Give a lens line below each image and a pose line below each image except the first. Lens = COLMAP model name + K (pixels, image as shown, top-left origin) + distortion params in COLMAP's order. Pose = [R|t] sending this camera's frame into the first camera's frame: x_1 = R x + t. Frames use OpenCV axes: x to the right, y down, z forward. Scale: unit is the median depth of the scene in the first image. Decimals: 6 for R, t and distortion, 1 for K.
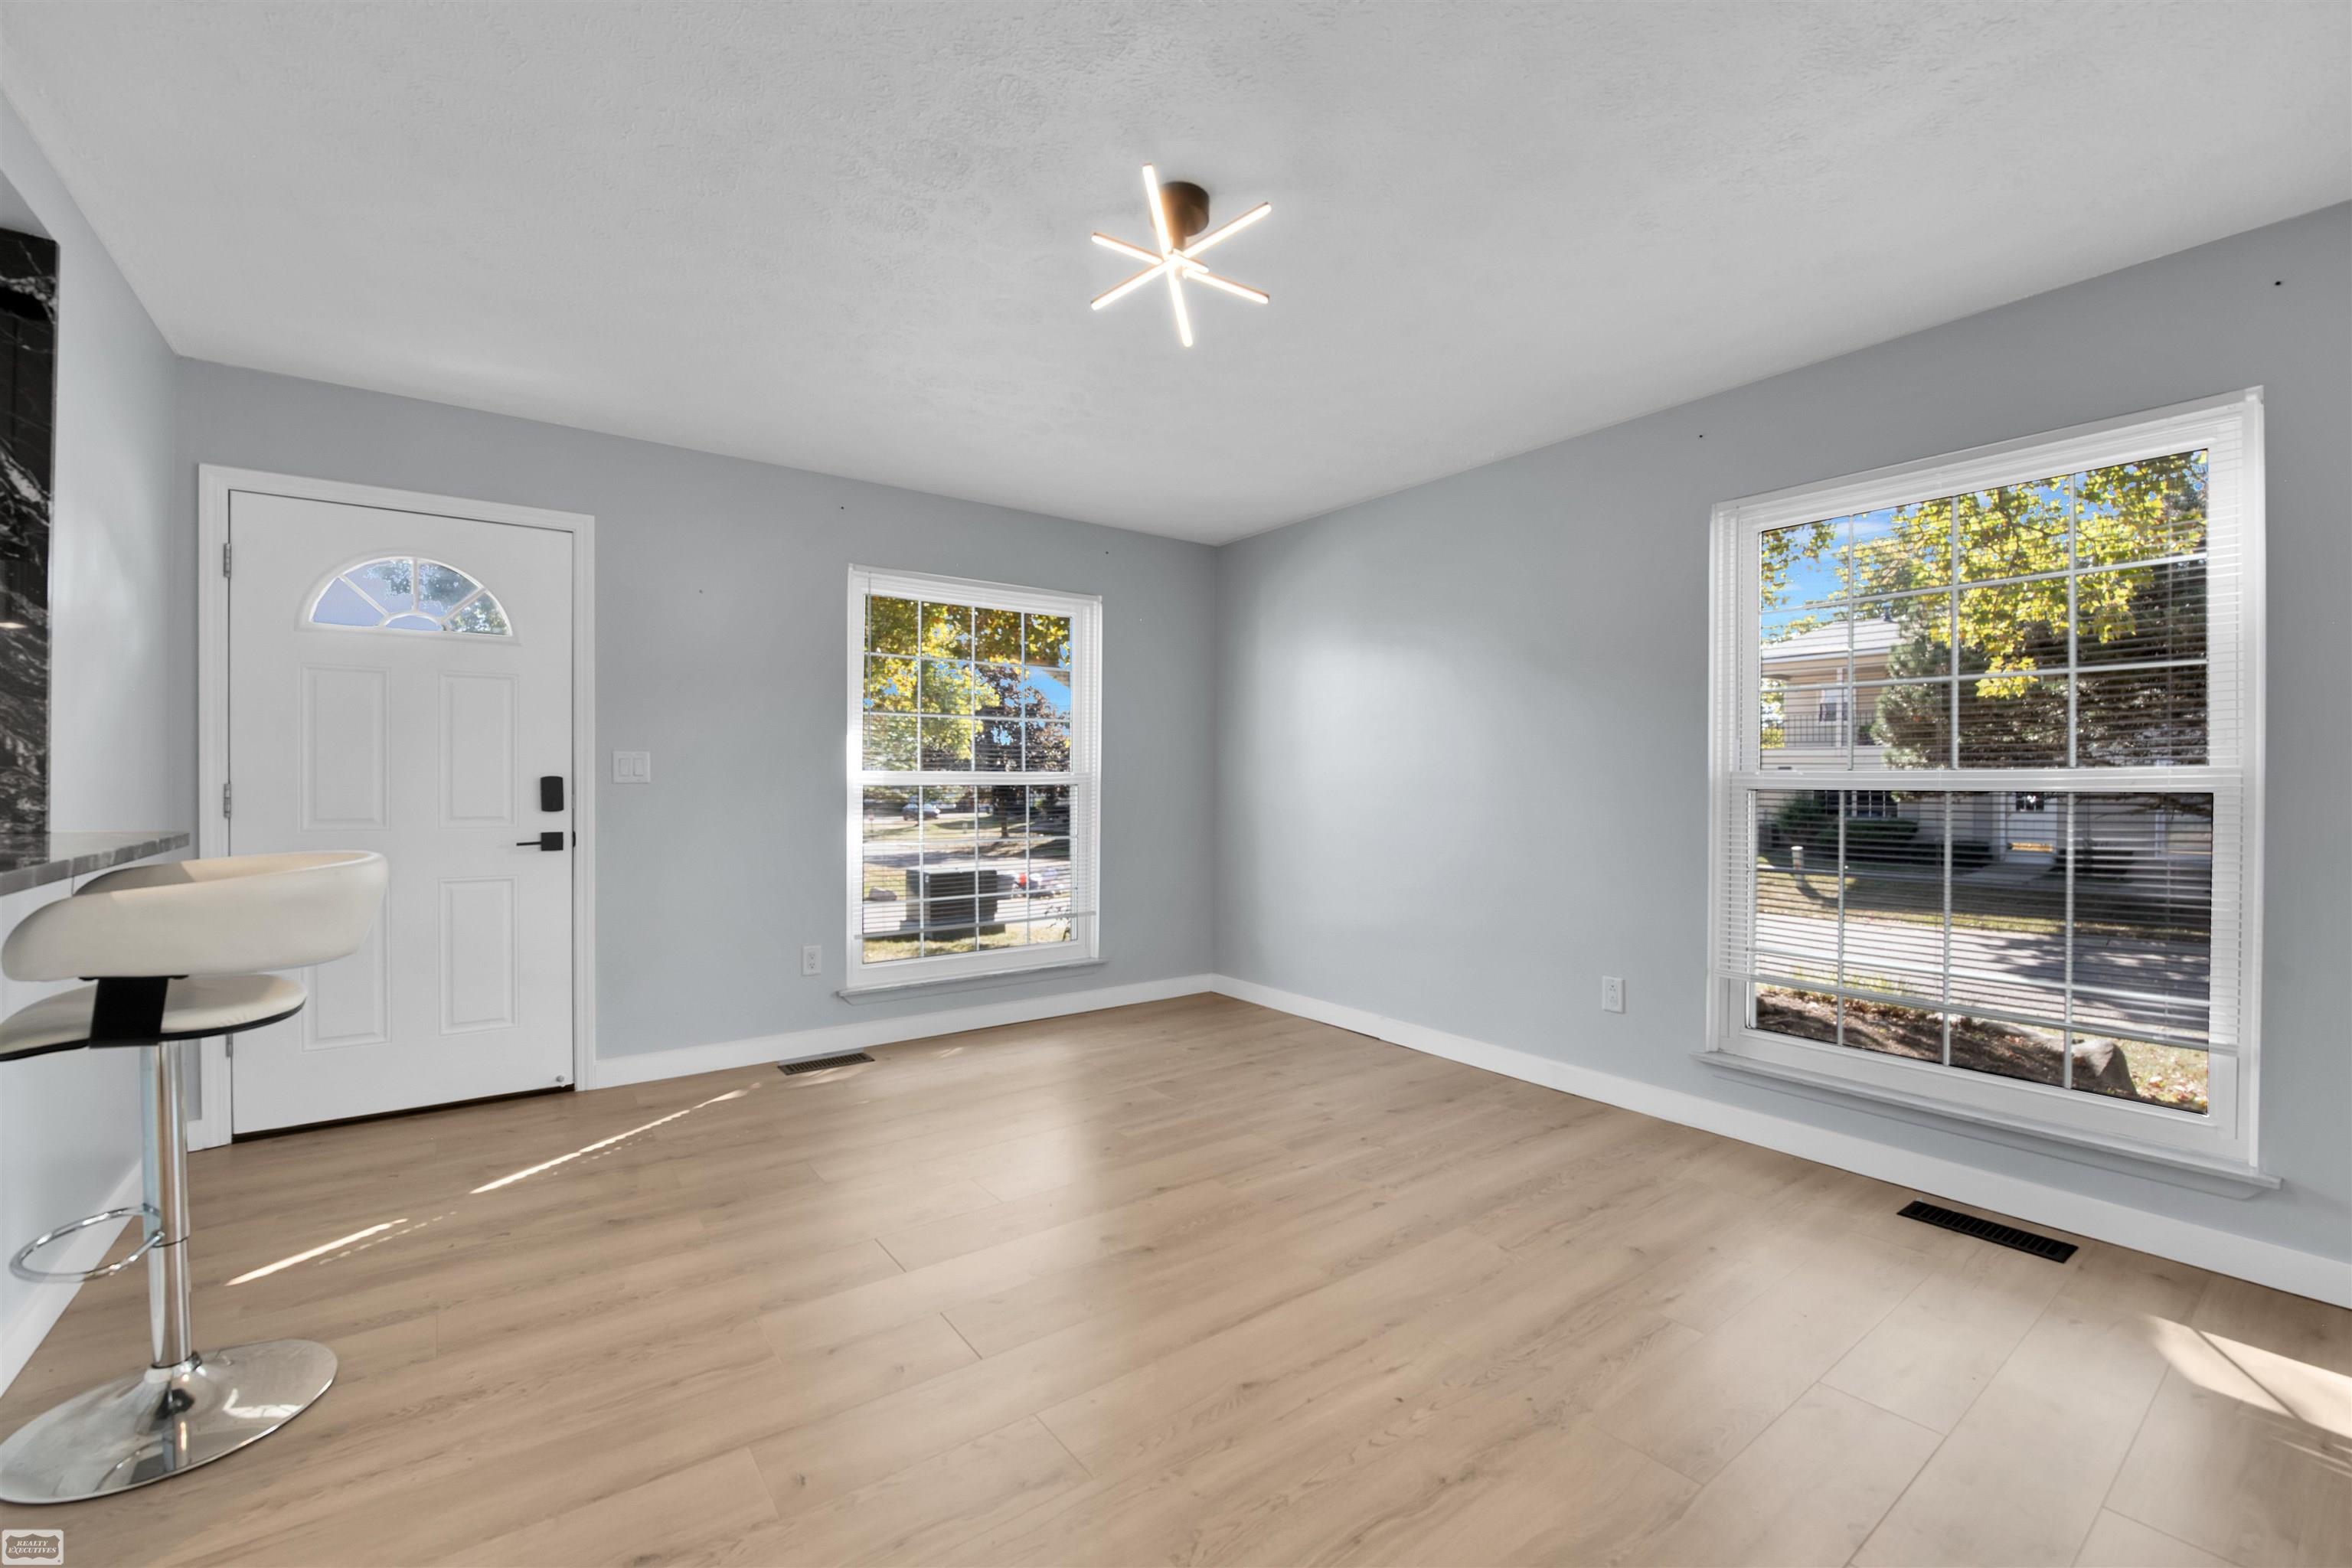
lens RADIAL K [[967.1, 0, 1187.9], [0, 967.1, 783.7], [0, 0, 1]] dist [-0.015787, 0.000141]
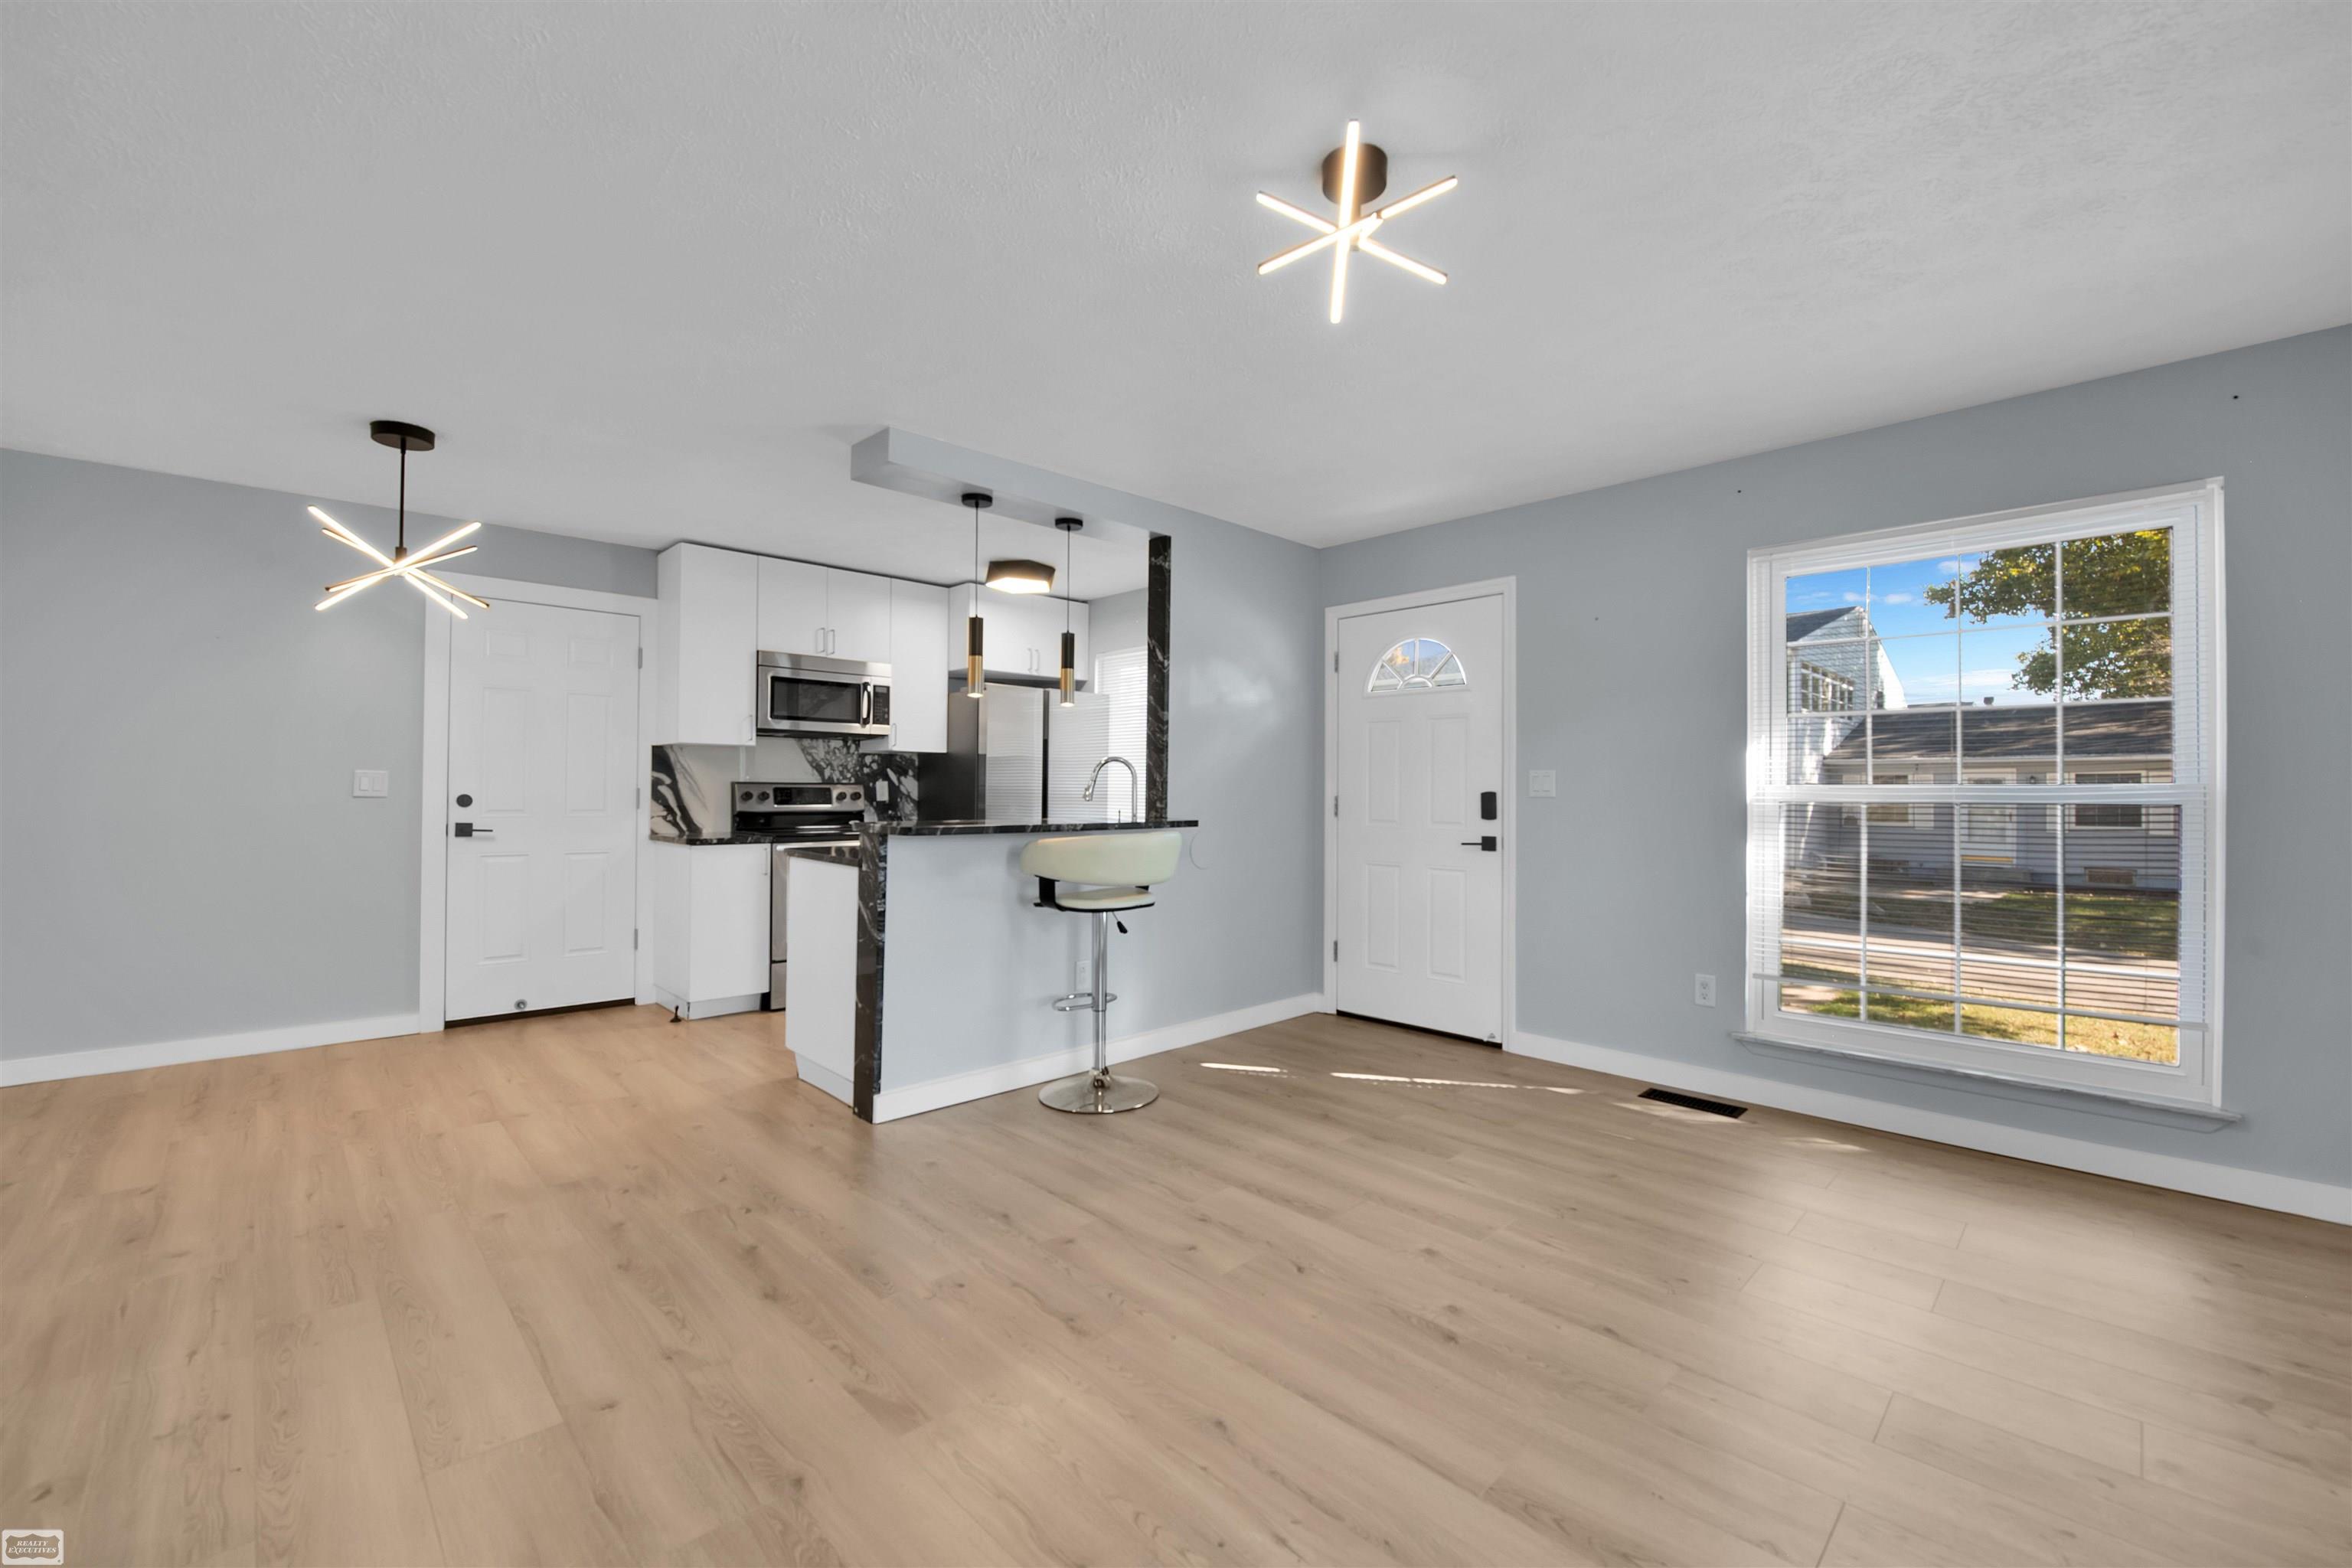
lens RADIAL K [[967.1, 0, 1187.9], [0, 967.1, 783.7], [0, 0, 1]] dist [-0.015787, 0.000141]
pose [[0.134279, -0.010085, -0.990892, 0.624241], [-0.010597, 0.999876, -0.011612, 0.000599], [0.990887, 0.012059, 0.134156, 0.514943]]
